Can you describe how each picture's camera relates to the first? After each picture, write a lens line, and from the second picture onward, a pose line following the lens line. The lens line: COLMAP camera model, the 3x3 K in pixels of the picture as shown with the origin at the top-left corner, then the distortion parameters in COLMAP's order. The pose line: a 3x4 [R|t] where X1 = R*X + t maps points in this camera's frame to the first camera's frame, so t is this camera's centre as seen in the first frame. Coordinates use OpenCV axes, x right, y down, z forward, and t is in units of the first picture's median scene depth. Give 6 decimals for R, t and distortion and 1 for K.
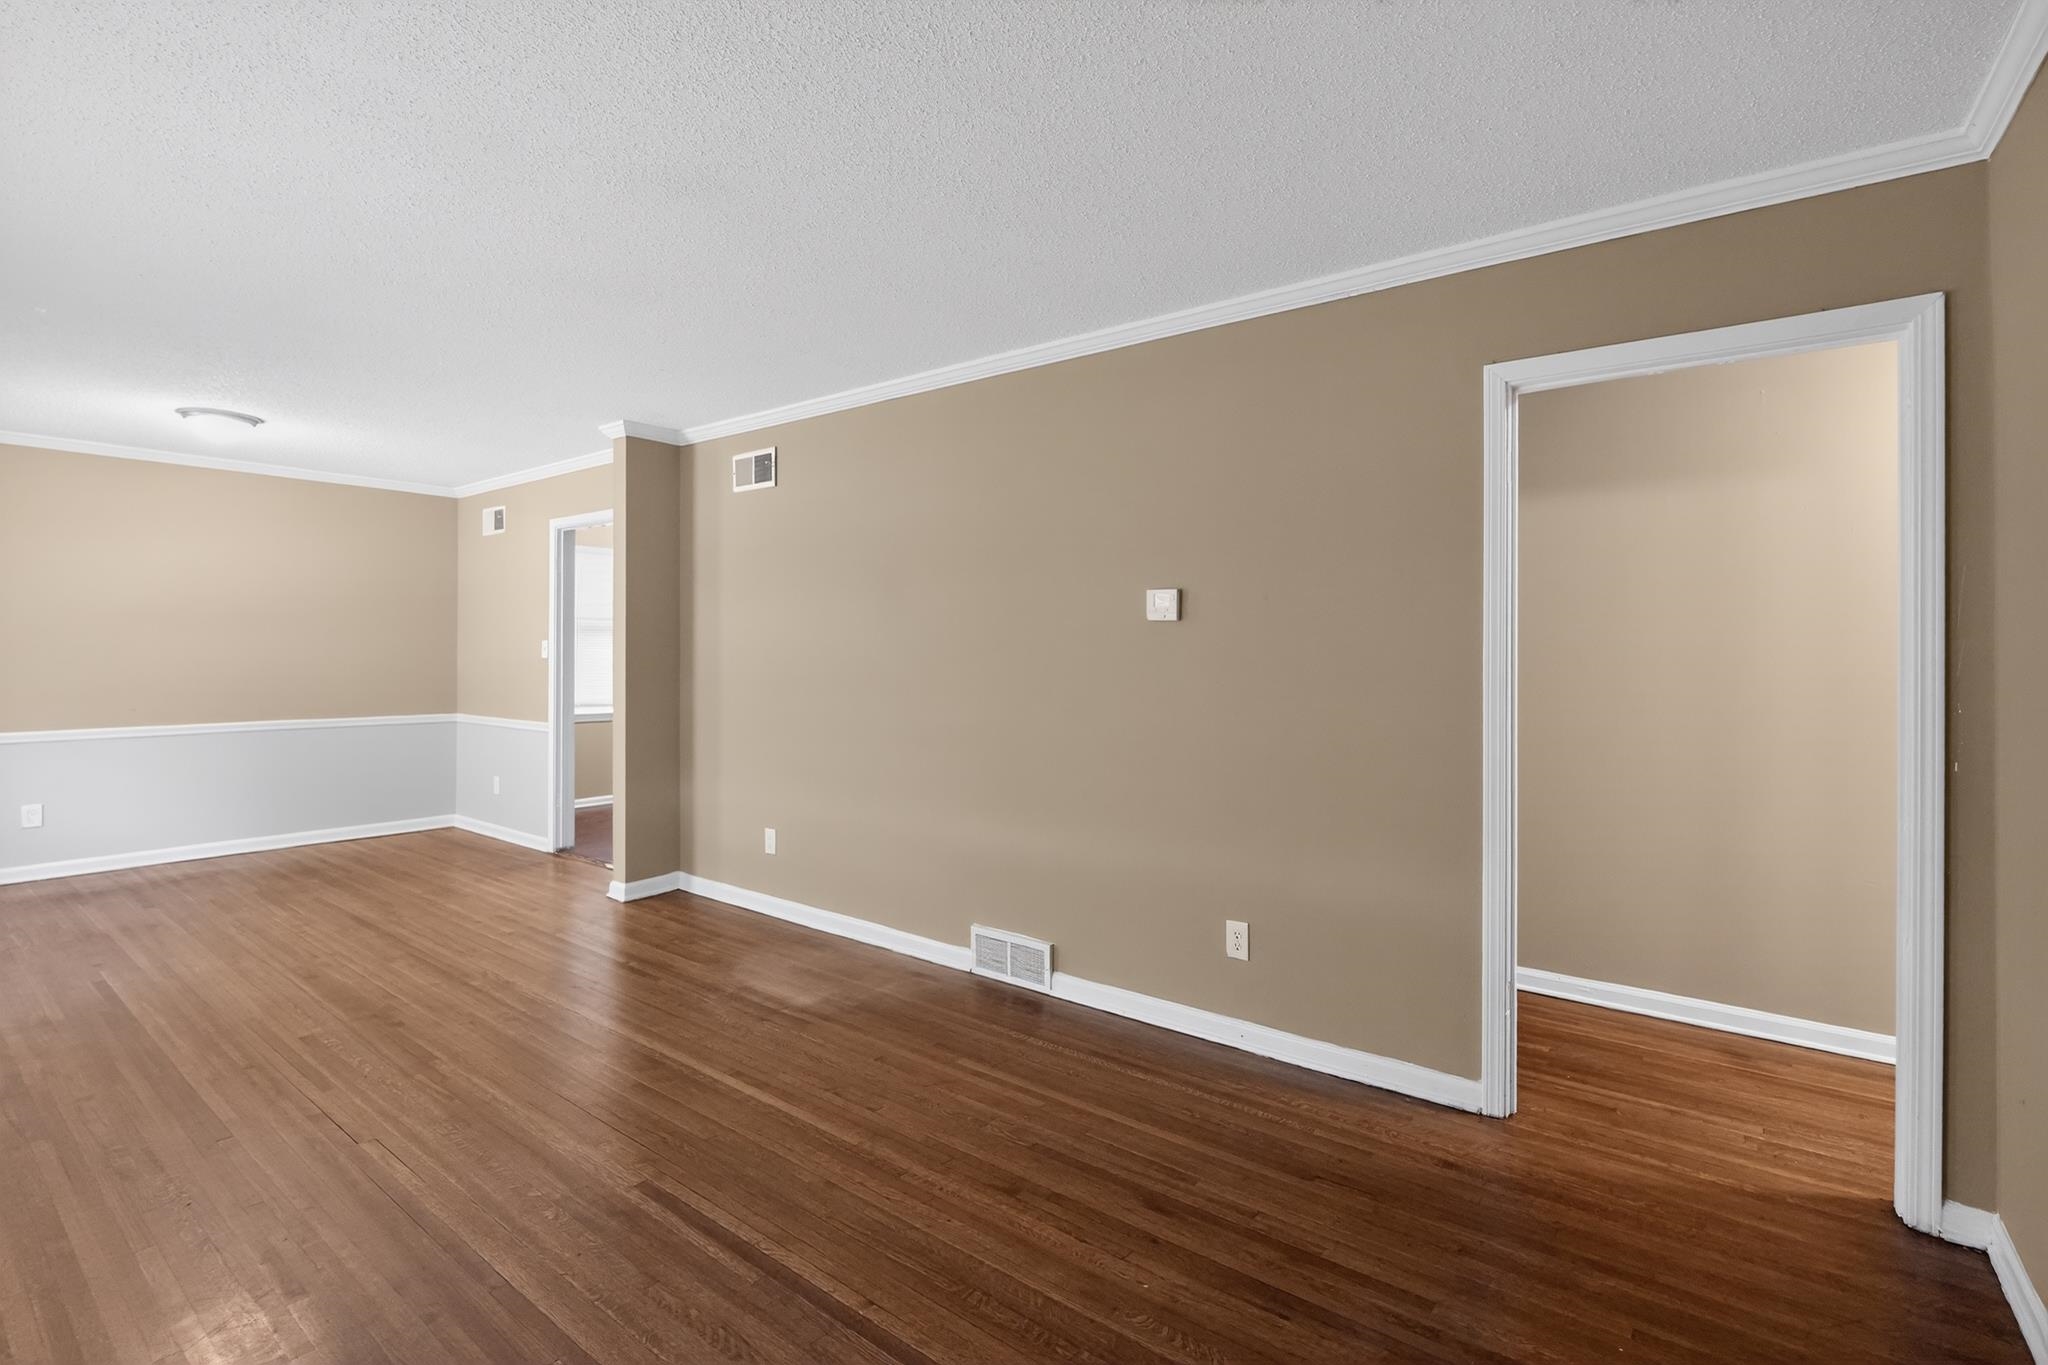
lens RADIAL K [[922.5, 0, 977.5], [0, 922.5, 648.4], [0, 0, 1]] dist [0.000530, 0.000107]
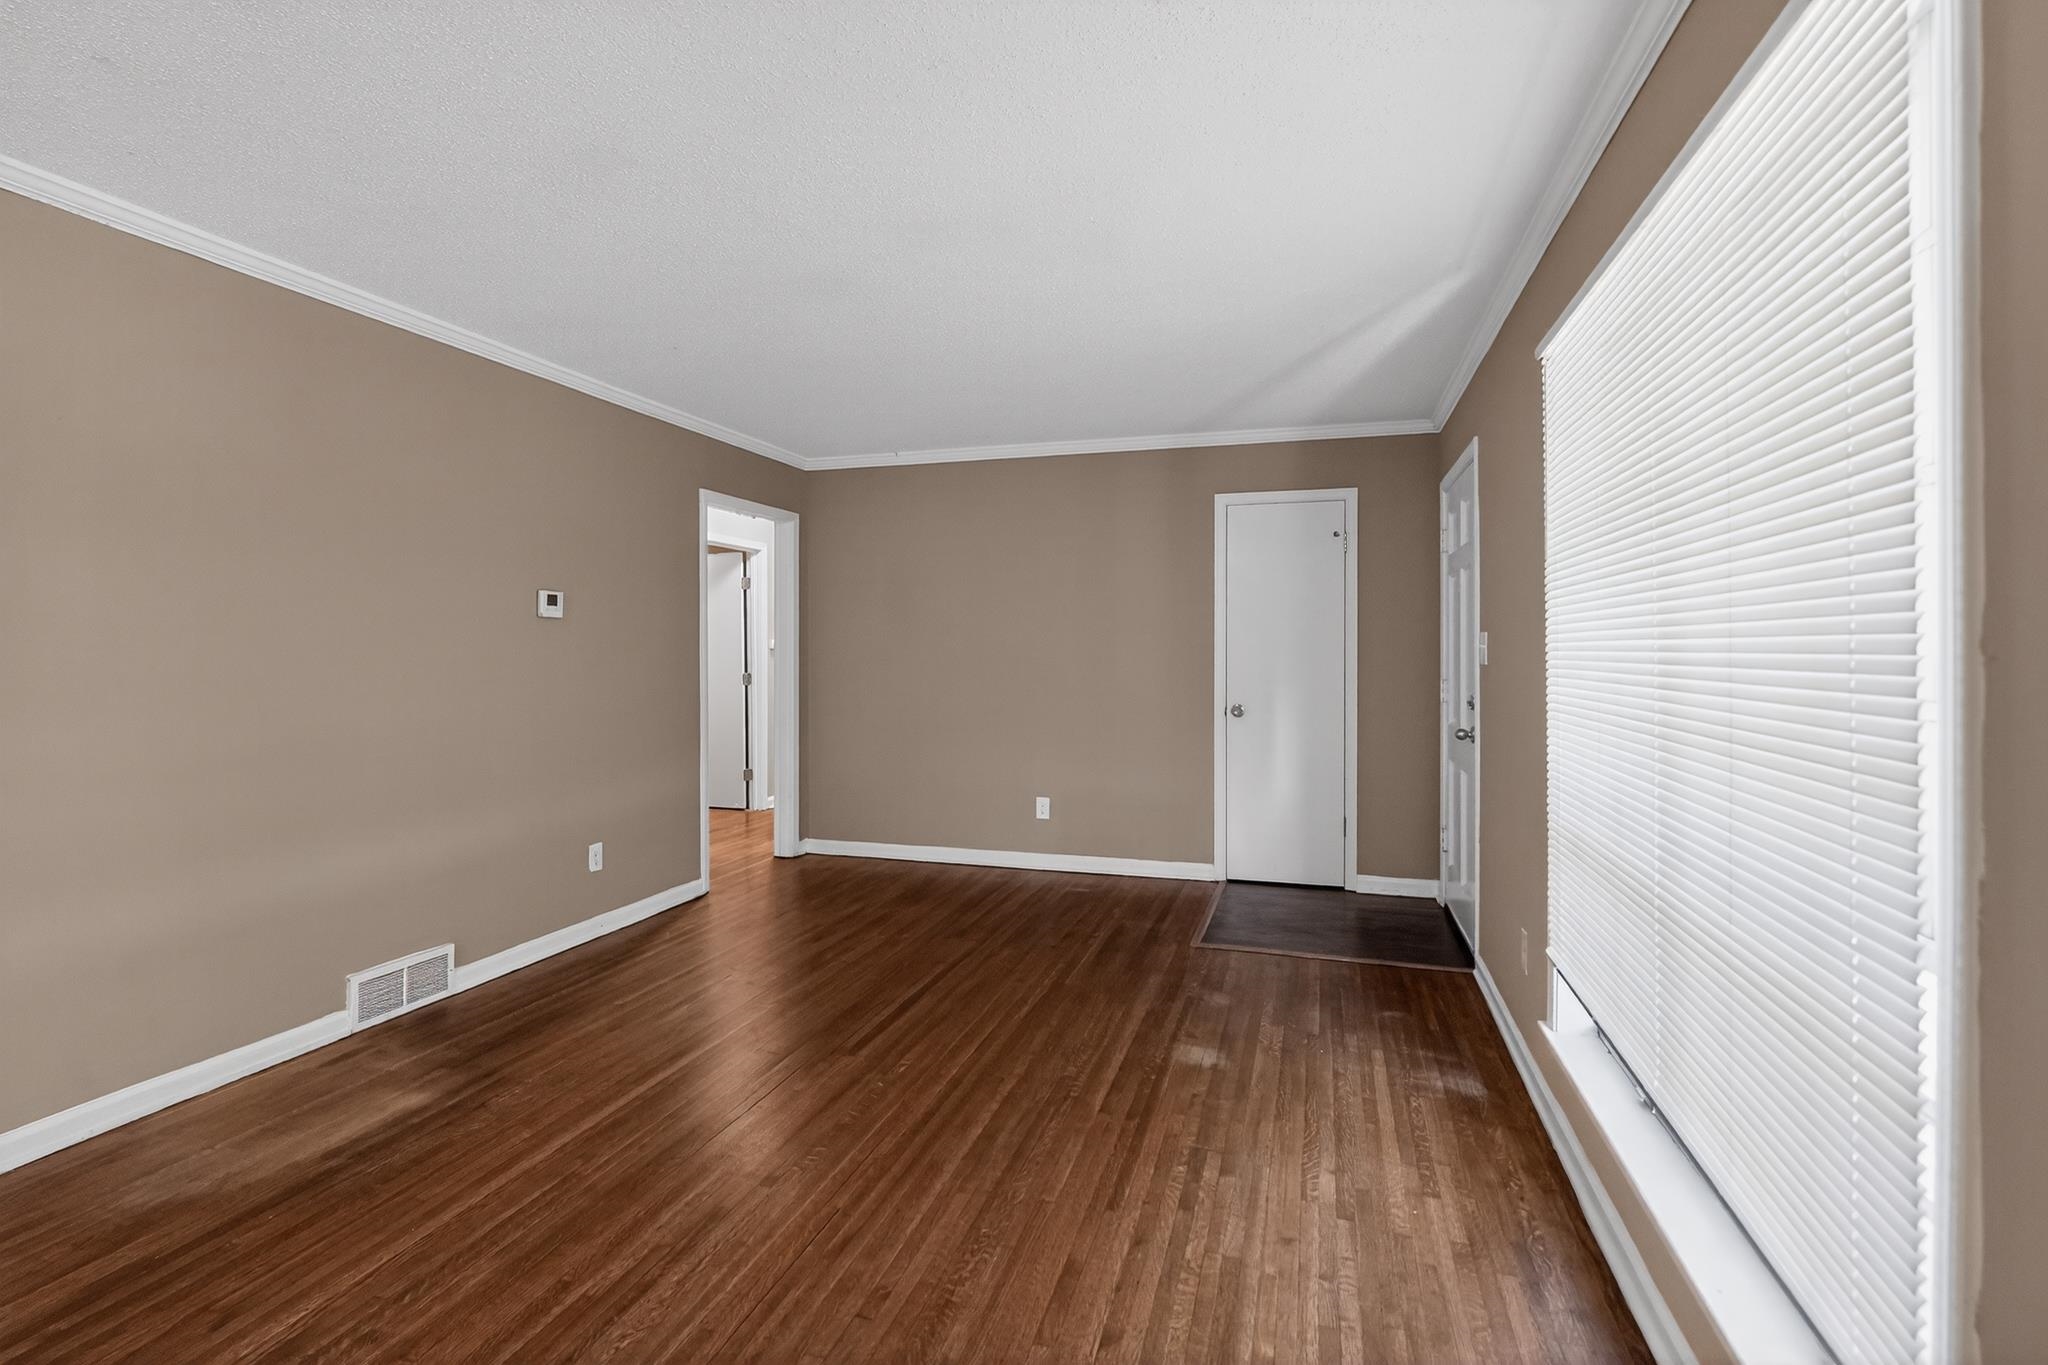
lens RADIAL K [[939.4, 0, 1020.7], [0, 939.4, 643.4], [0, 0, 1]] dist [-0.011618, -0.000987]
pose [[-0.350996, 0.000816, 0.936377, -1.153799], [-0.006295, 0.999975, -0.003232, -0.000703], [-0.936356, -0.007029, -0.350982, 0.845431]]
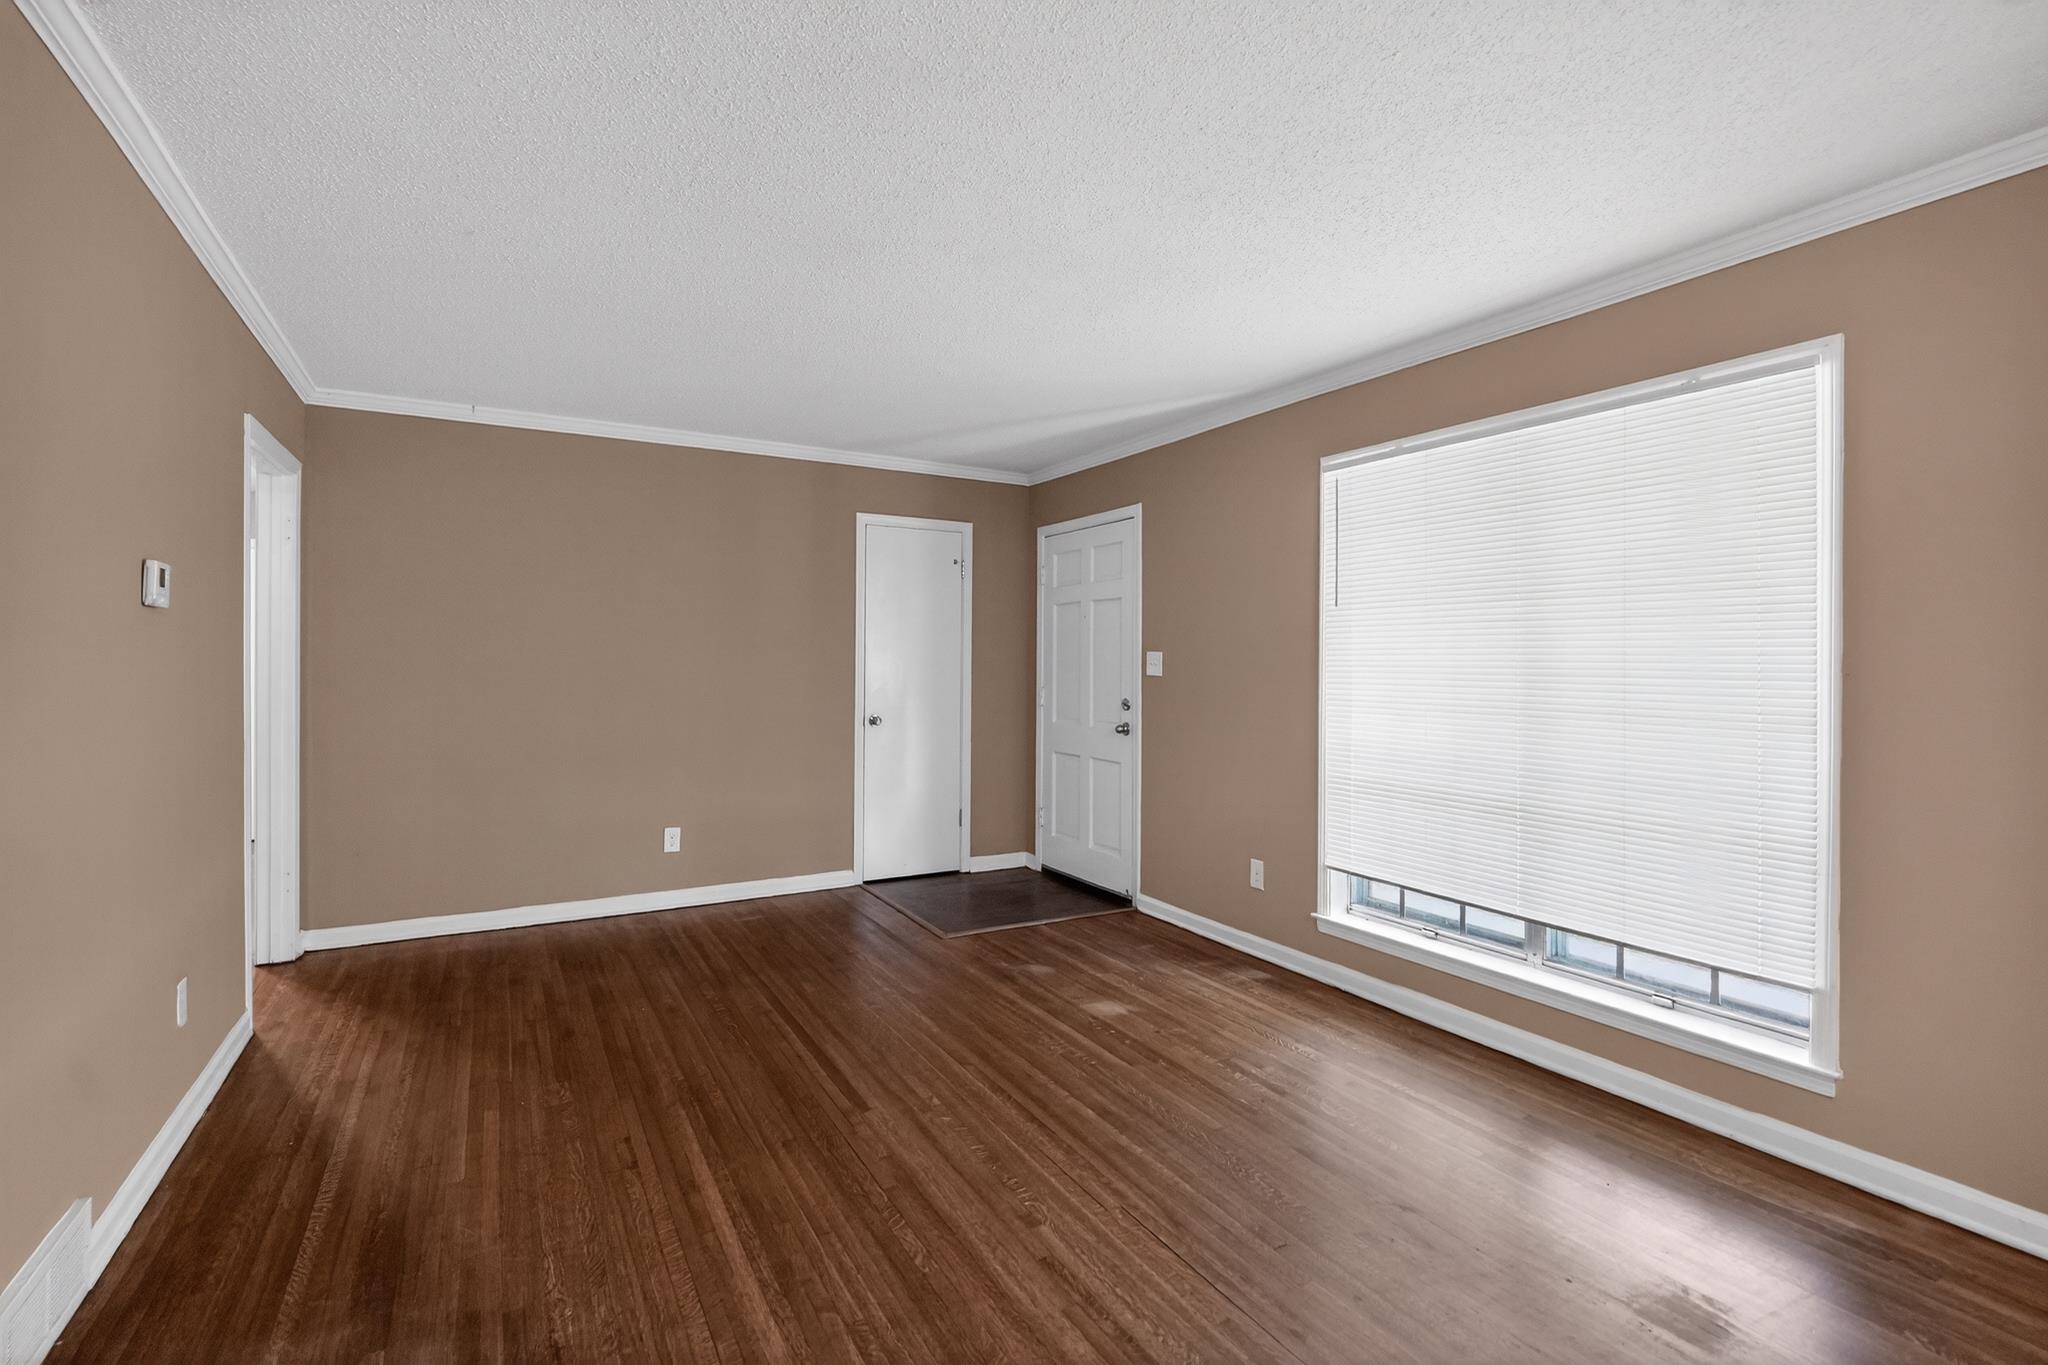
lens RADIAL K [[949.4, 0, 996.7], [0, 949.4, 675.7], [0, 0, 1]] dist [-0.009220, -0.000434]
pose [[-0.922175, -0.014175, 0.386513, -0.670381], [-0.010598, 0.999879, 0.011383, 0.002572], [-0.386628, 0.006401, -0.922214, 1.400220]]
